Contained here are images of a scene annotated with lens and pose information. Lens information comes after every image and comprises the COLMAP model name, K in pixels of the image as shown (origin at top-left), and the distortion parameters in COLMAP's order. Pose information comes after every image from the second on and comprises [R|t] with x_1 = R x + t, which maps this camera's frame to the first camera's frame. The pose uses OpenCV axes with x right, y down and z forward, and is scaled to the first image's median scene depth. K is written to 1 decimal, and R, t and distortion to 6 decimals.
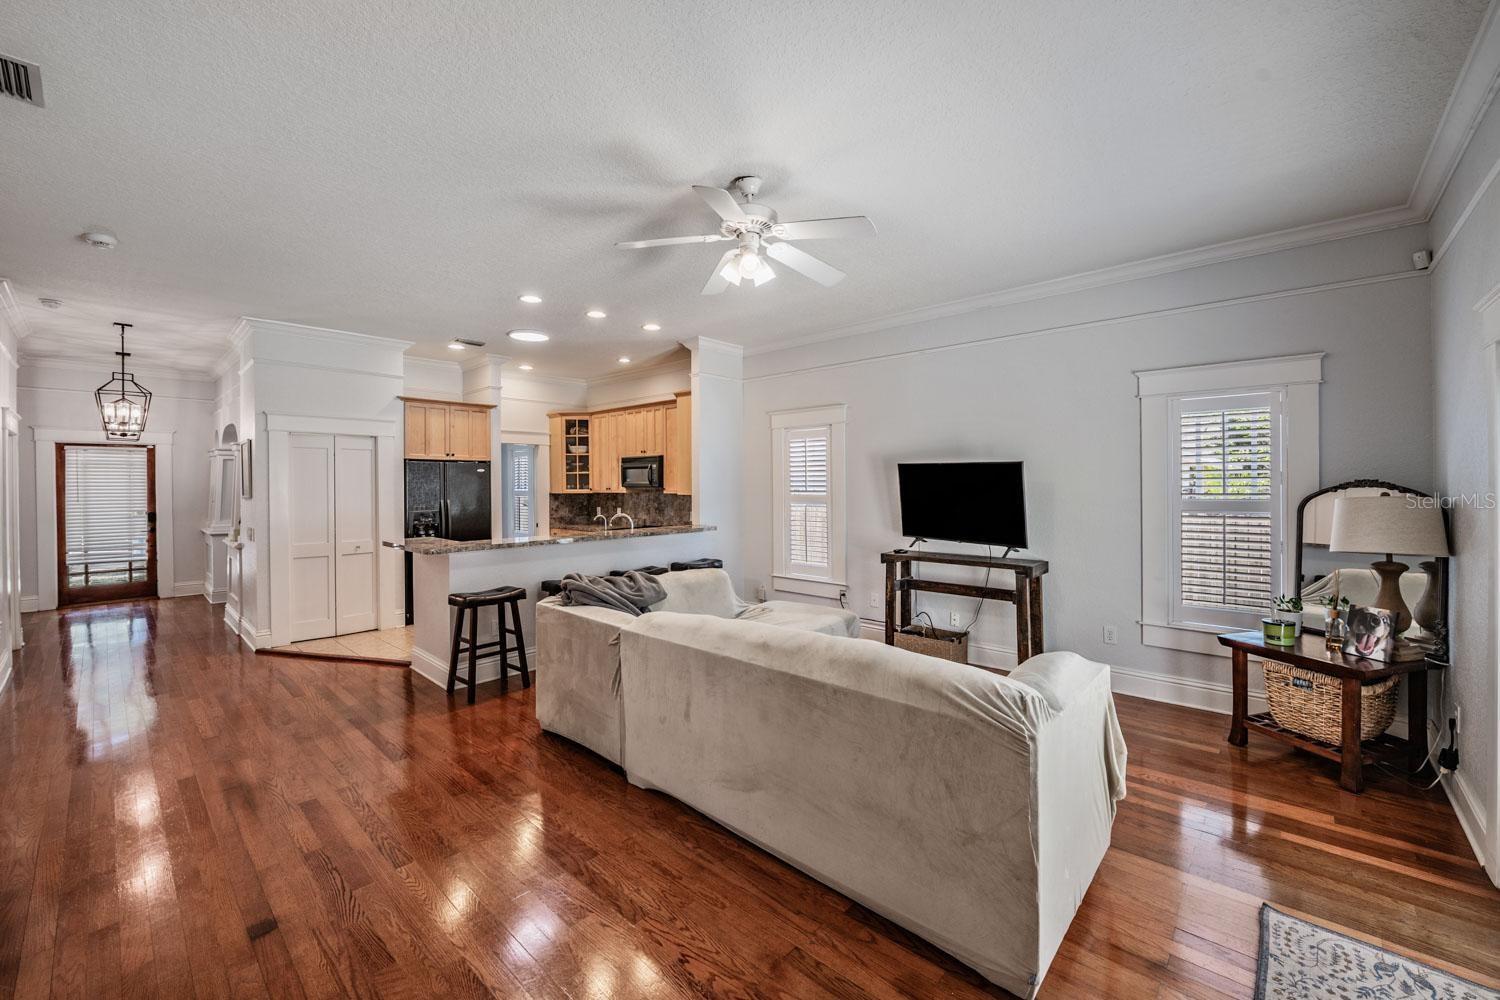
lens RADIAL K [[594.1, 0, 747.6], [0, 594.1, 488.8], [0, 0, 1]] dist [-0.010014, -0.001109]
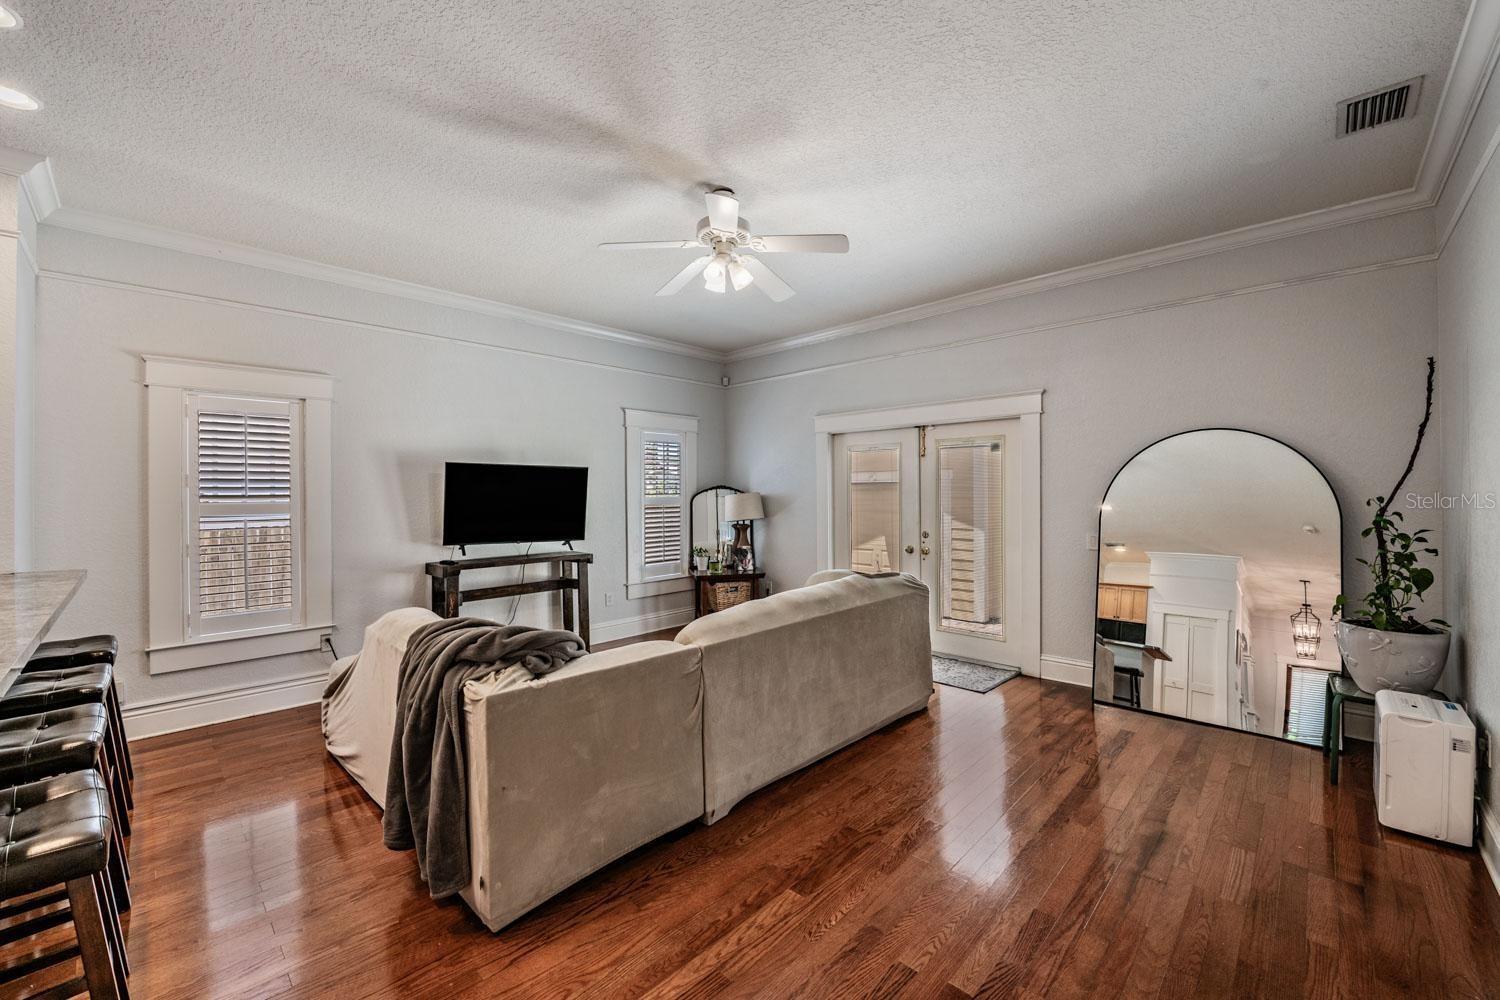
lens RADIAL K [[594.1, 0, 750.3], [0, 594.1, 495.2], [0, 0, 1]] dist [-0.010014, -0.001109]
pose [[0.021773, 0.003152, 0.999758, -0.468667], [0.016473, 0.999858, -0.003511, 0.012868], [-0.999627, 0.016546, 0.021718, 0.411574]]
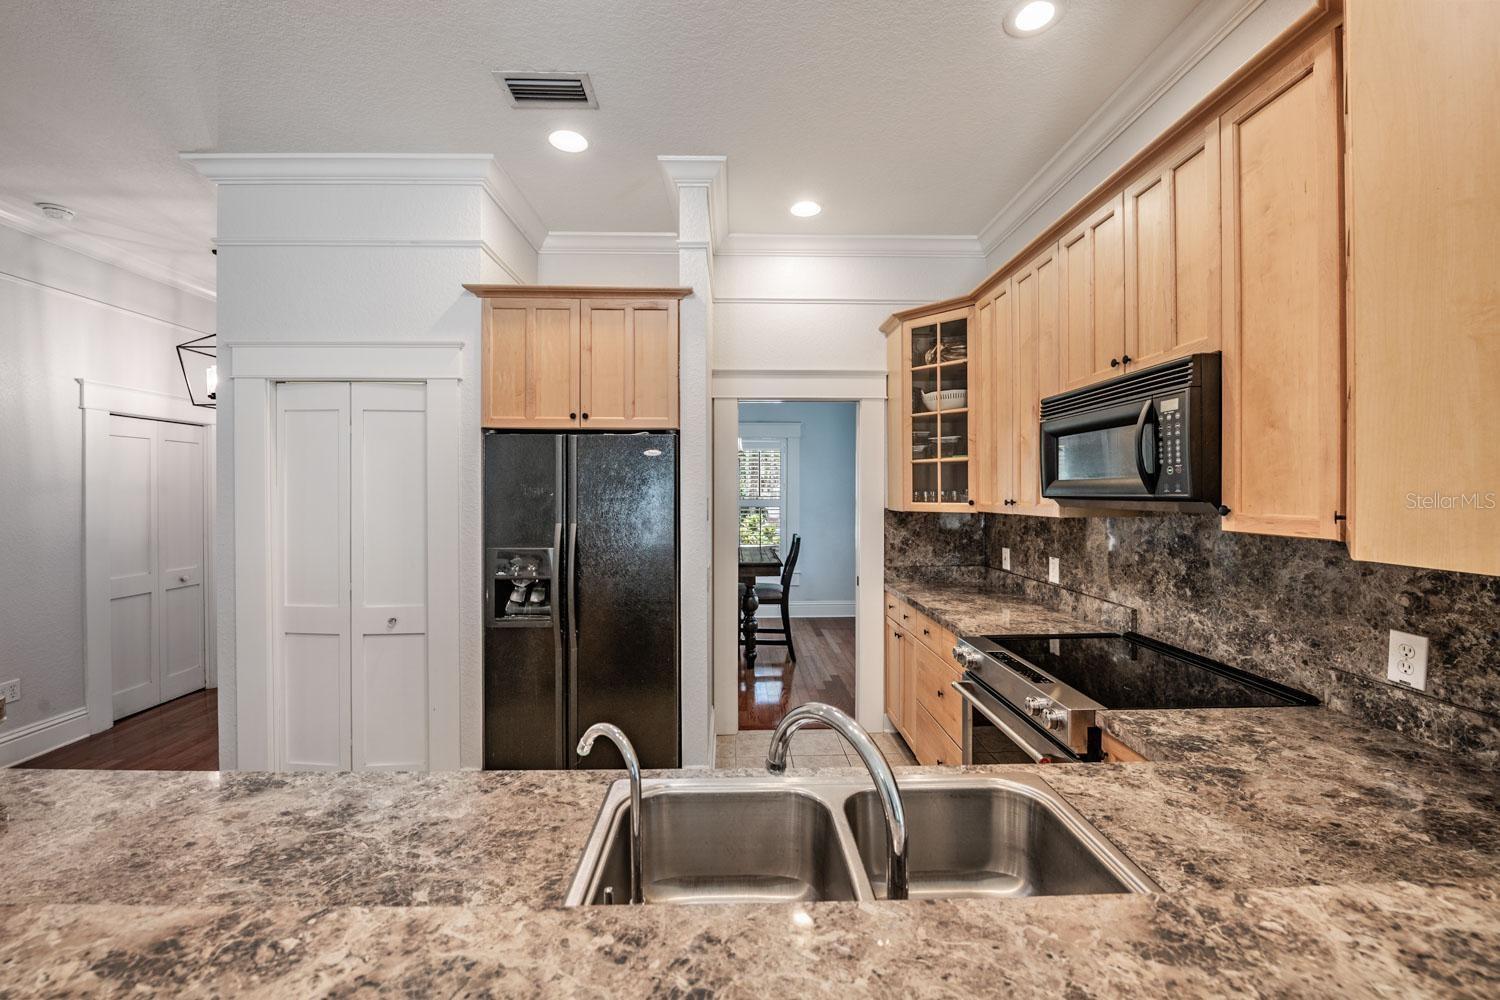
lens RADIAL K [[594.1, 0, 772.4], [0, 594.1, 490.2], [0, 0, 1]] dist [-0.010014, -0.001109]
pose [[0.722784, 0.001908, -0.691072, -0.119975], [-0.009927, 0.999922, -0.007621, -0.003860], [0.691003, 0.012368, 0.722746, 0.793927]]
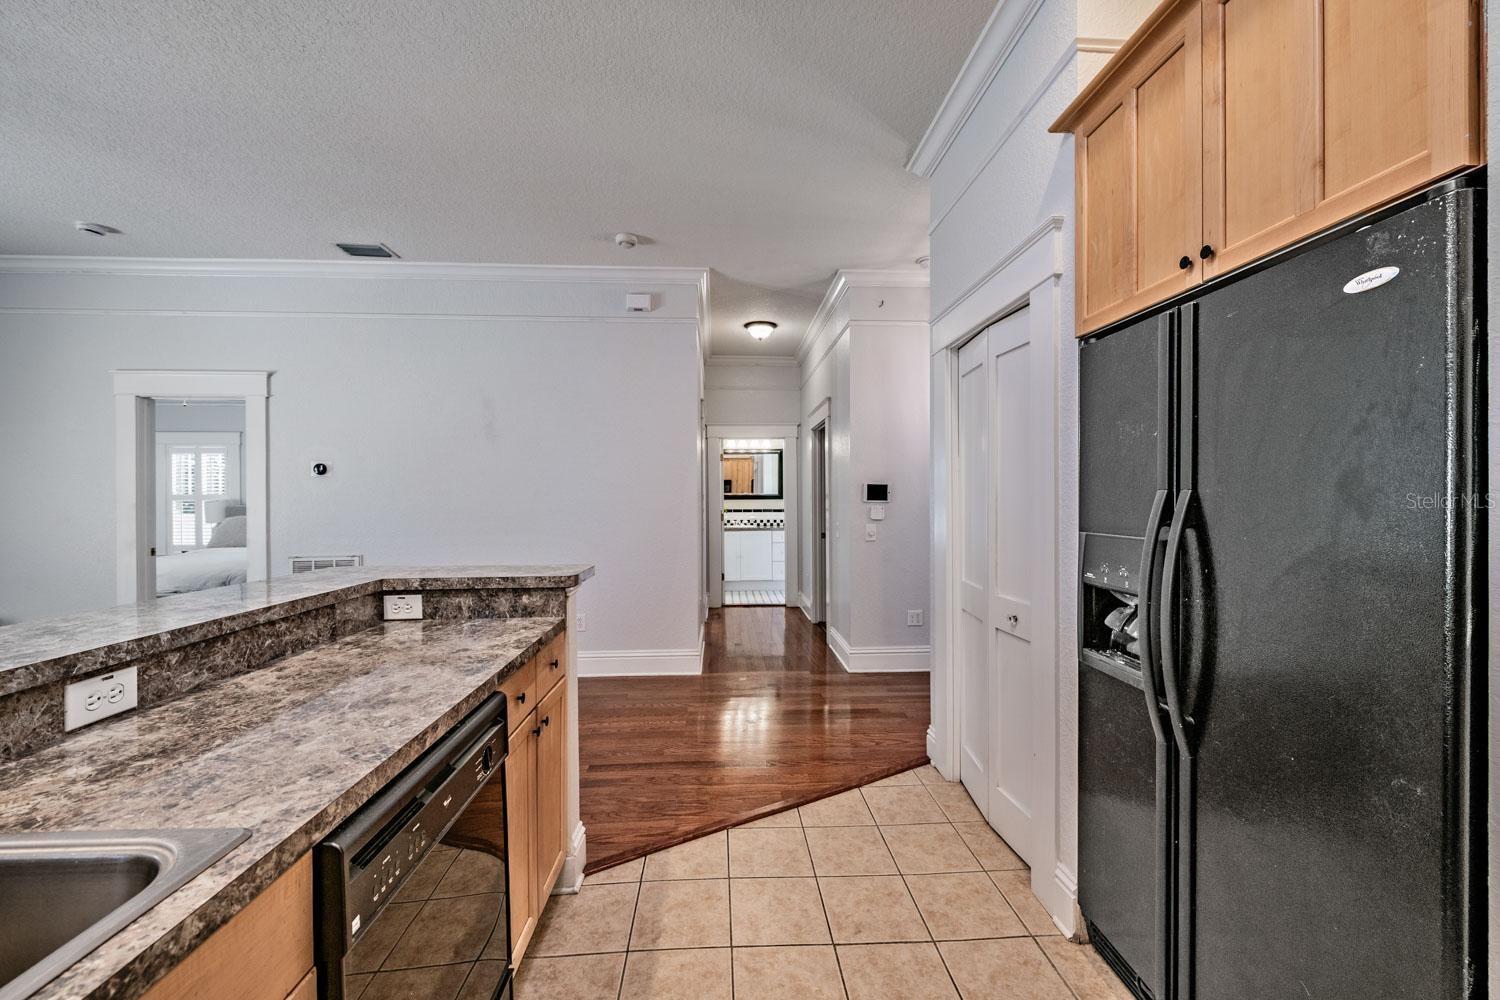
lens RADIAL K [[594.1, 0, 743.2], [0, 594.1, 499.9], [0, 0, 1]] dist [-0.010014, -0.001109]
pose [[-0.693335, 0.010918, -0.720533, -0.254472], [-0.000366, 0.999880, 0.015503, 0.018288], [0.720615, 0.011012, -0.693248, 1.018477]]
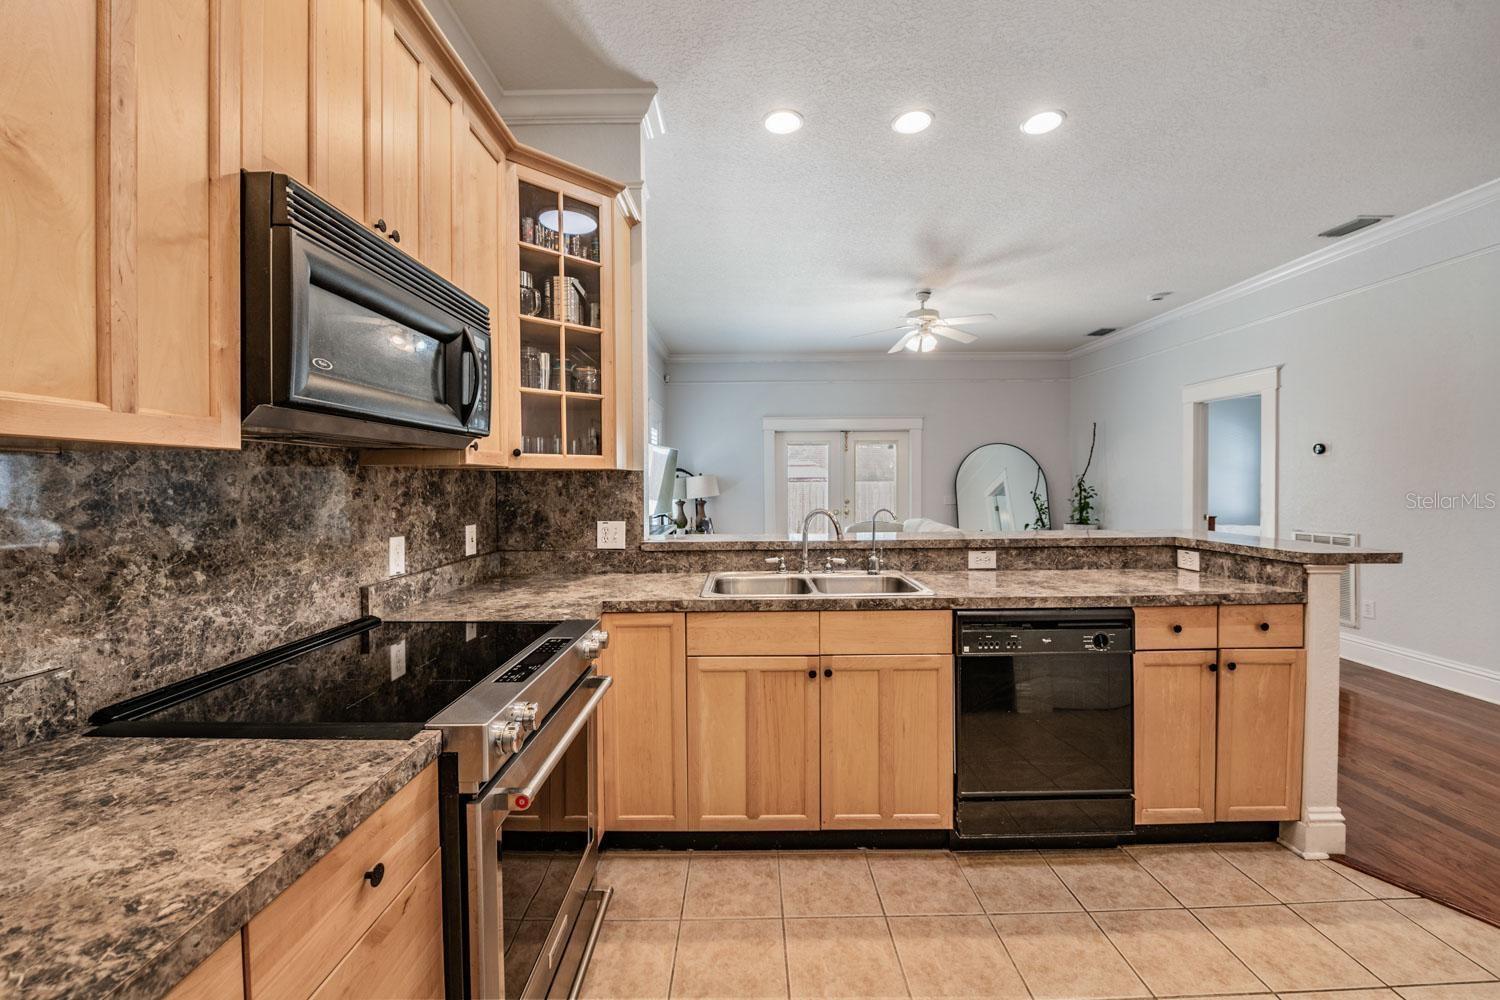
lens RADIAL K [[594.1, 0, 760.2], [0, 594.1, 492.5], [0, 0, 1]] dist [-0.010014, -0.001109]
pose [[-0.690049, -0.002782, 0.723758, -0.428438], [0.019466, 0.999560, 0.022401, 0.017310], [-0.723501, 0.029546, -0.689690, 1.160981]]
